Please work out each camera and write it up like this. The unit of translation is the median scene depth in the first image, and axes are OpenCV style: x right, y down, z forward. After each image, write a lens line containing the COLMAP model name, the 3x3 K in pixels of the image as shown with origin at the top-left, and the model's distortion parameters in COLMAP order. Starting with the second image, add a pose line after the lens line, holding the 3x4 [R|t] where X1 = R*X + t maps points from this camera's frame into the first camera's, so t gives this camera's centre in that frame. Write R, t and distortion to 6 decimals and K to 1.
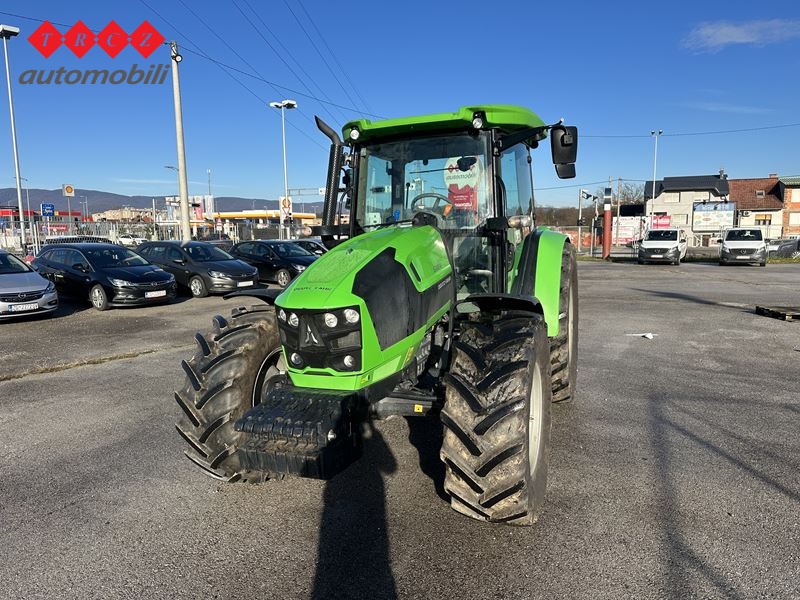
lens RADIAL K [[572.6, 0, 402.6], [0, 572.6, 300.0], [0, 0, 1]] dist [0.046665, -0.047094]
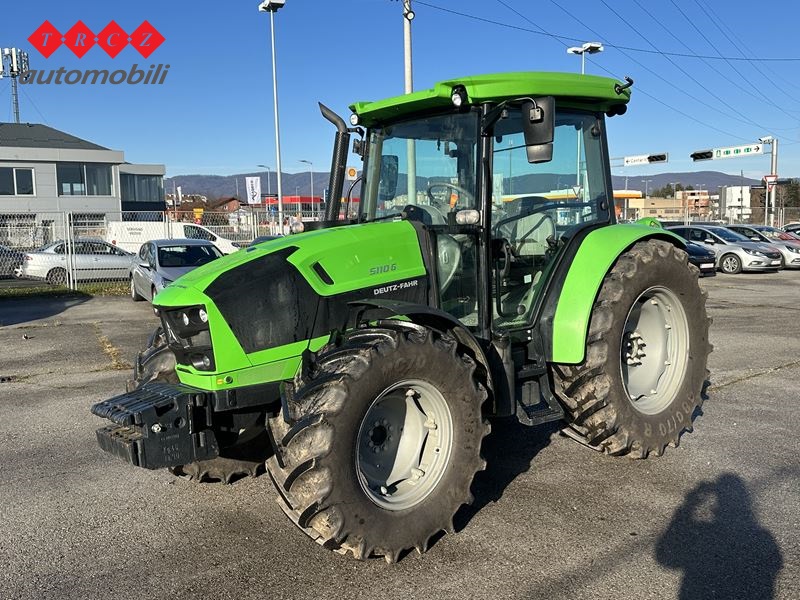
lens RADIAL K [[772.4, 0, 397.0], [0, 772.4, 301.6], [0, 0, 1]] dist [0.051250, 0.000000]
pose [[0.888736, 0.043390, -0.456361, 0.490909], [-0.048097, 0.998842, 0.001302, -0.008491], [0.455889, 0.020793, 0.889794, -0.034471]]
